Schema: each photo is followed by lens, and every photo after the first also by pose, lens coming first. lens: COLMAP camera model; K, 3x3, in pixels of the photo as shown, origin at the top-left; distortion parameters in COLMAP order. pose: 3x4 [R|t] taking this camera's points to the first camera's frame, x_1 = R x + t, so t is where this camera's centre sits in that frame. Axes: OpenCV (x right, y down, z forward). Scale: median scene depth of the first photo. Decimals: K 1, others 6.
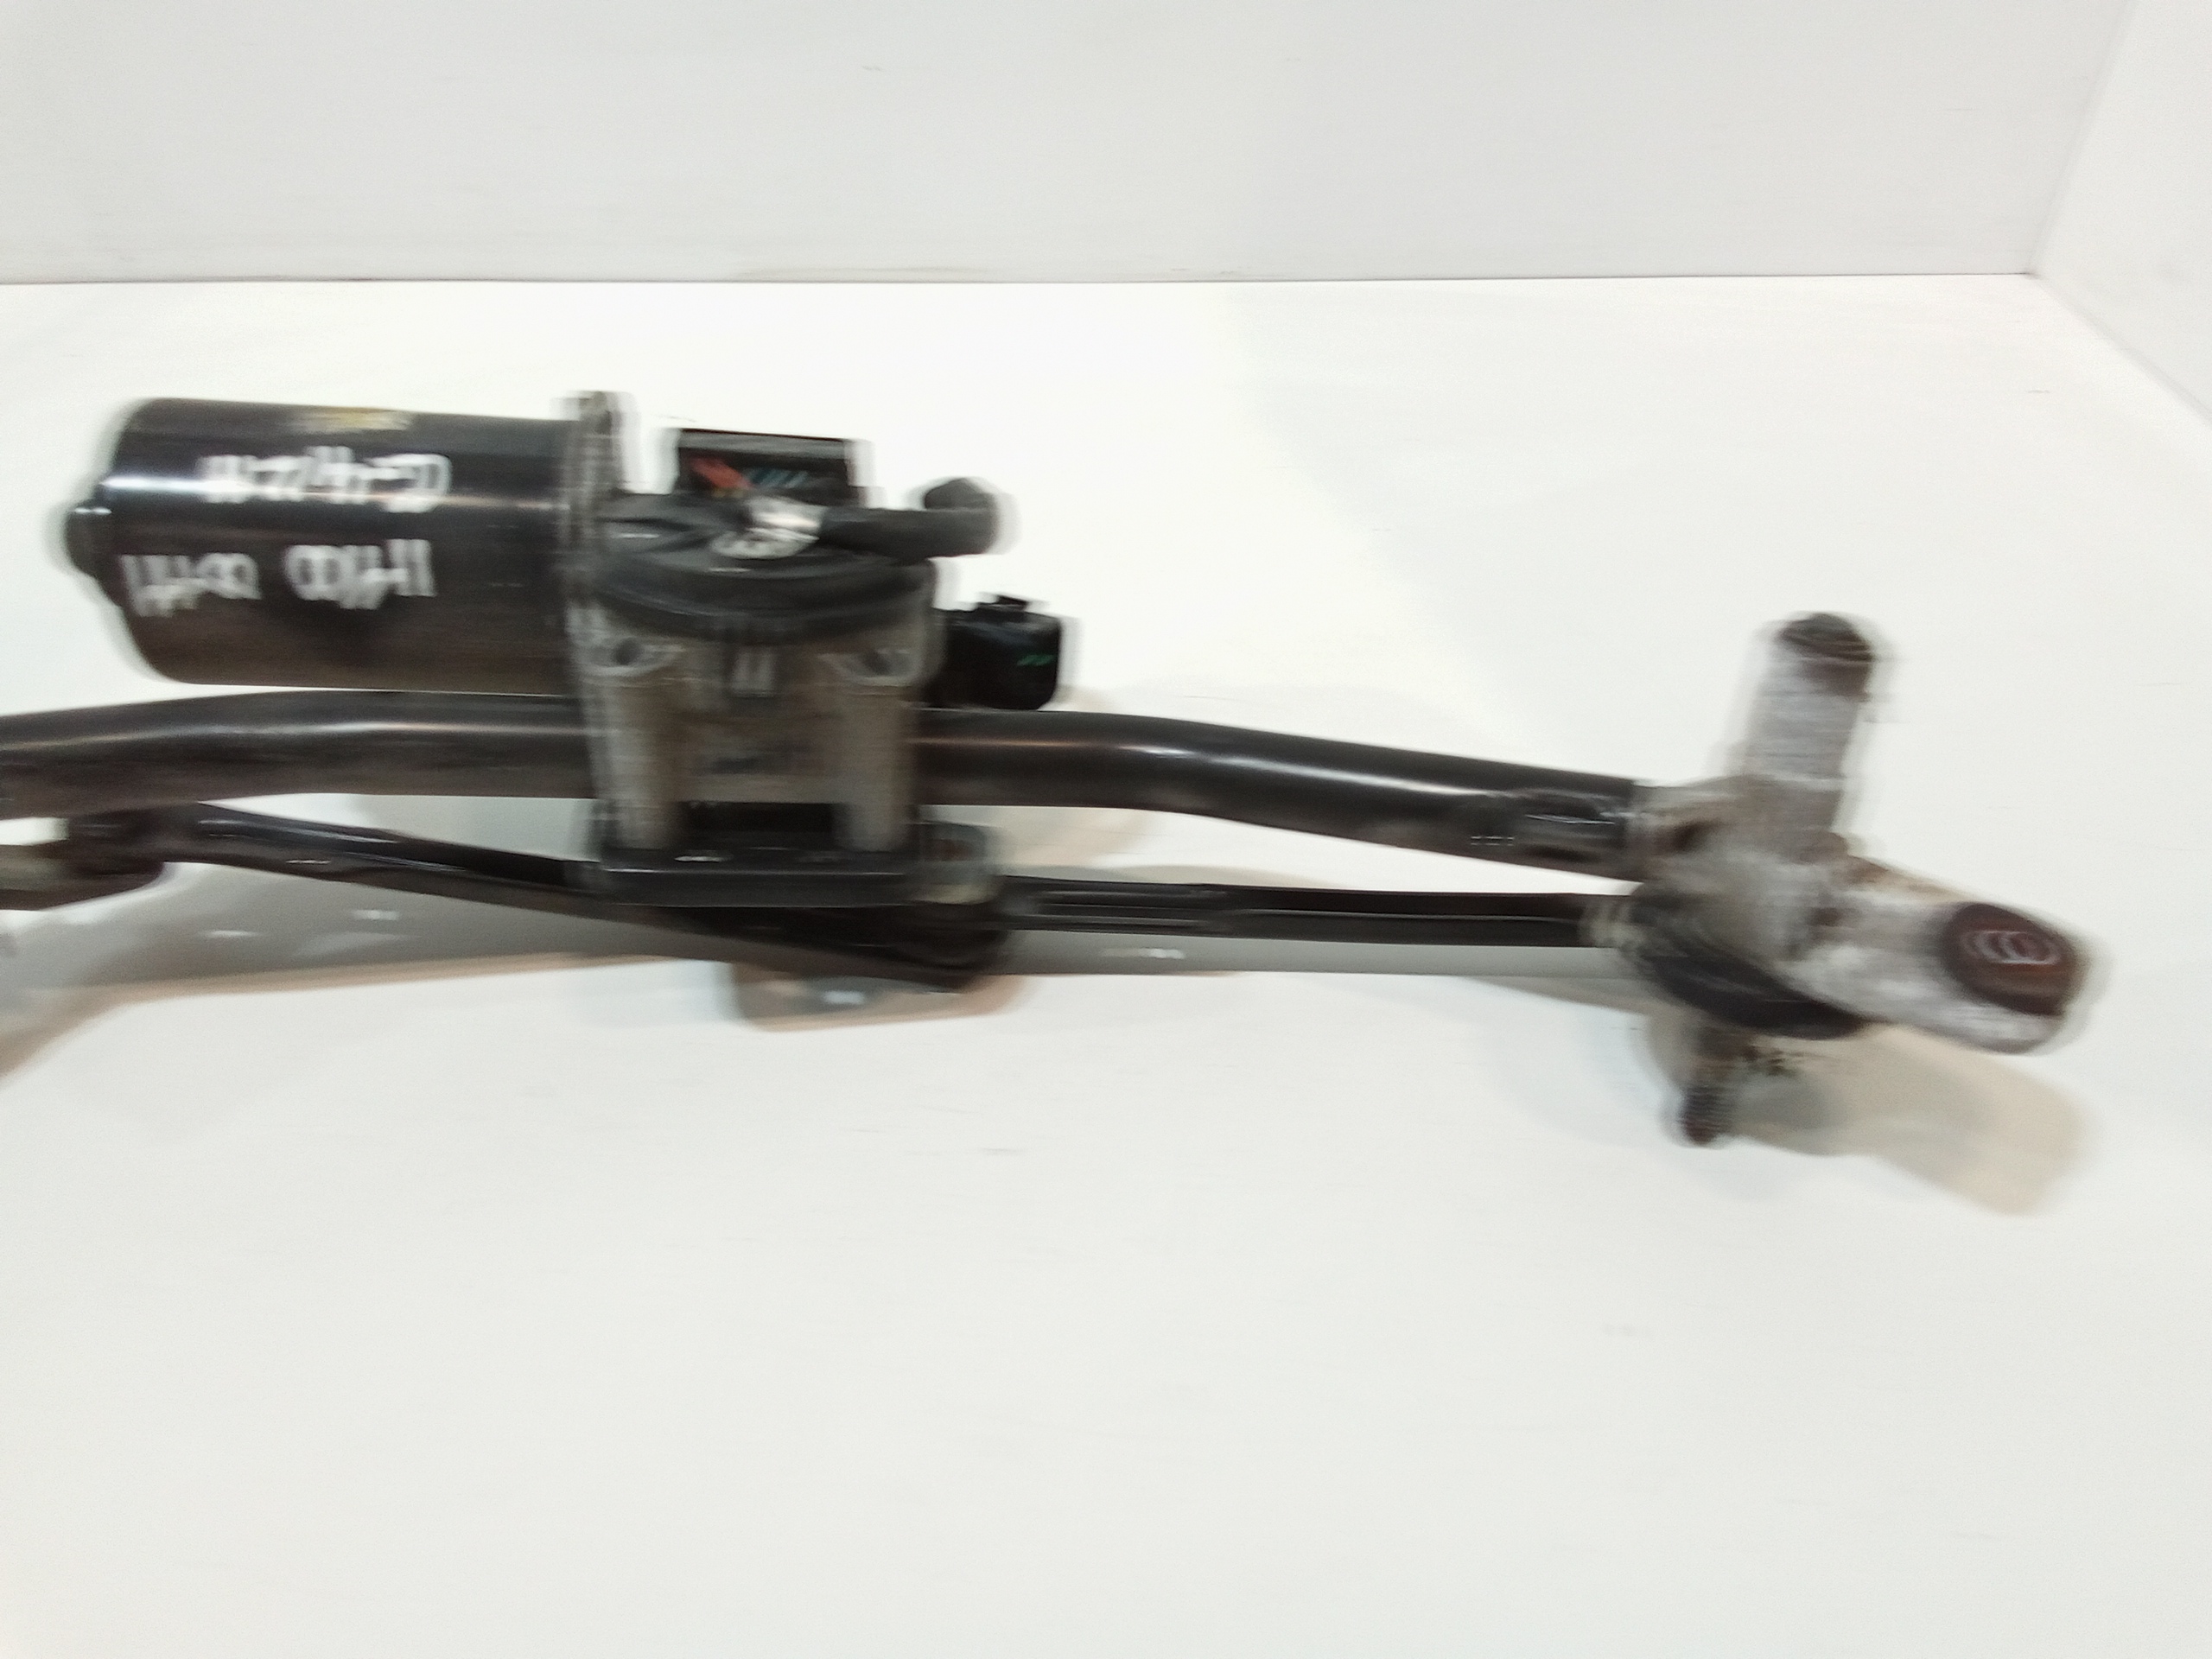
lens RADIAL K [[1468.4, 0, 1112.8], [0, 1468.4, 835.7], [0, 0, 1]] dist [0.068928, -0.079758]
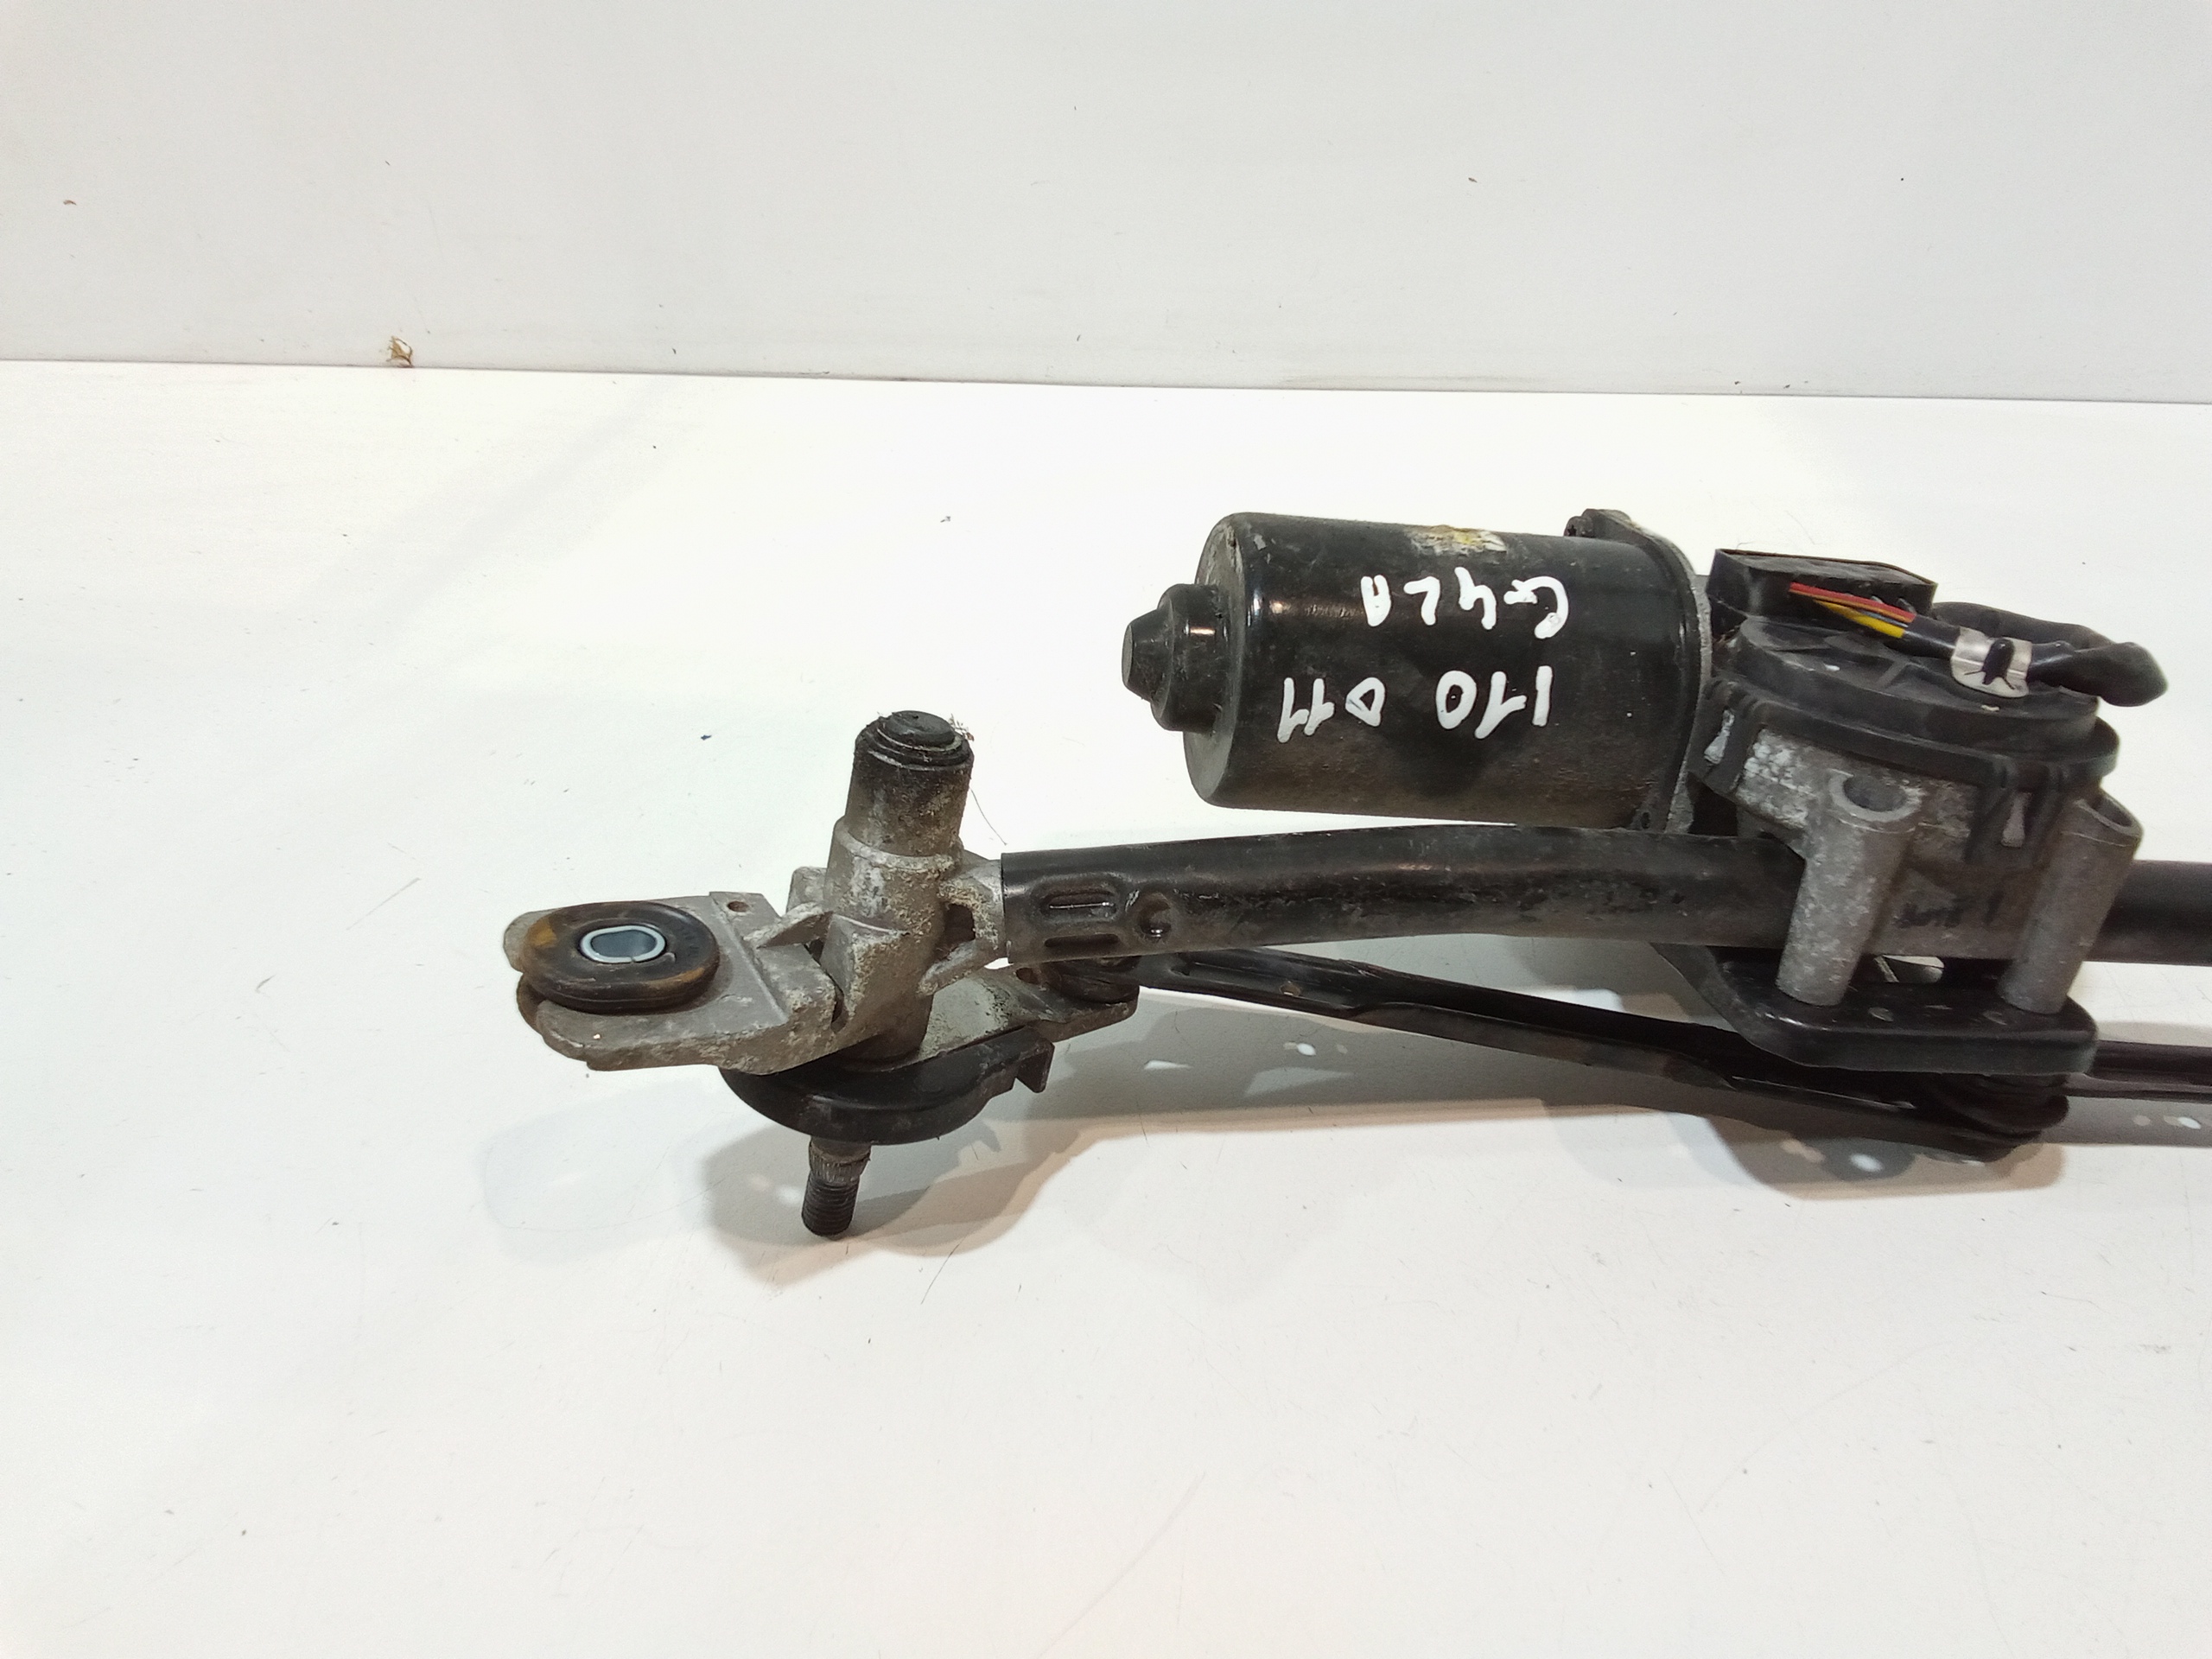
lens RADIAL K [[1468.4, 0, 1112.8], [0, 1468.4, 835.7], [0, 0, 1]] dist [0.068928, -0.079758]
pose [[0.999535, 0.027233, -0.013689, -0.647409], [-0.027997, 0.997856, -0.059155, -0.025281], [0.012049, 0.059511, 0.998155, 0.057773]]
